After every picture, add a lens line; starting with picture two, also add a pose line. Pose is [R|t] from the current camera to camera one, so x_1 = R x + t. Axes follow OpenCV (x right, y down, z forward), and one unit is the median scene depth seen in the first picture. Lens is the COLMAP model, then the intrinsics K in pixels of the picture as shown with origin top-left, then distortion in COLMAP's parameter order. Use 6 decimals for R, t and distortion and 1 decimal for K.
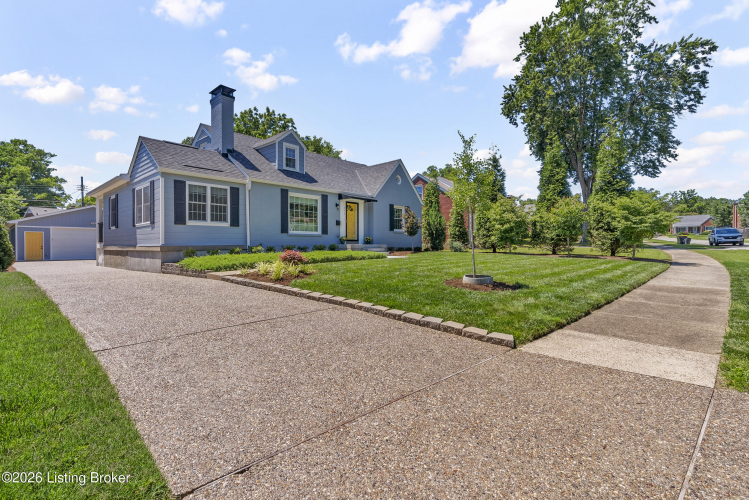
lens RADIAL K [[341.2, 0, 374.5], [0, 341.2, 250.0], [0, 0, 1]] dist [0.000728, -0.000102]
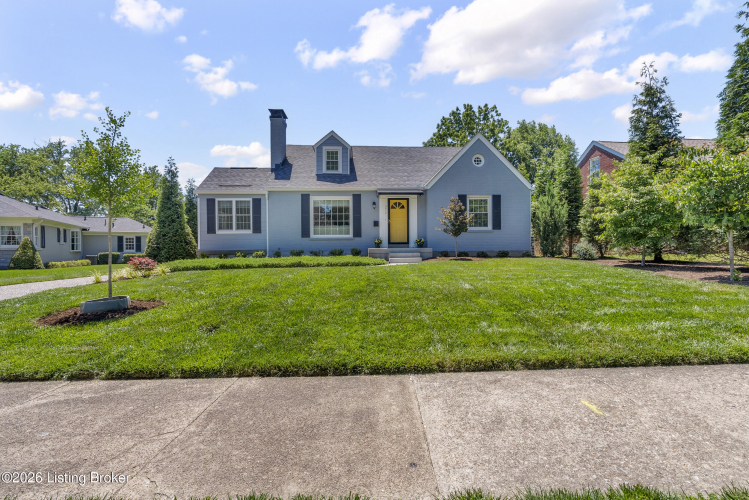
lens RADIAL K [[345.1, 0, 376.0], [0, 345.1, 245.4], [0, 0, 1]] dist [0.000918, 0.000200]
pose [[0.706533, -0.004081, -0.707669, 0.518171], [-0.003189, 0.999955, -0.008951, -0.015341], [0.707673, 0.008581, 0.706488, 0.366118]]
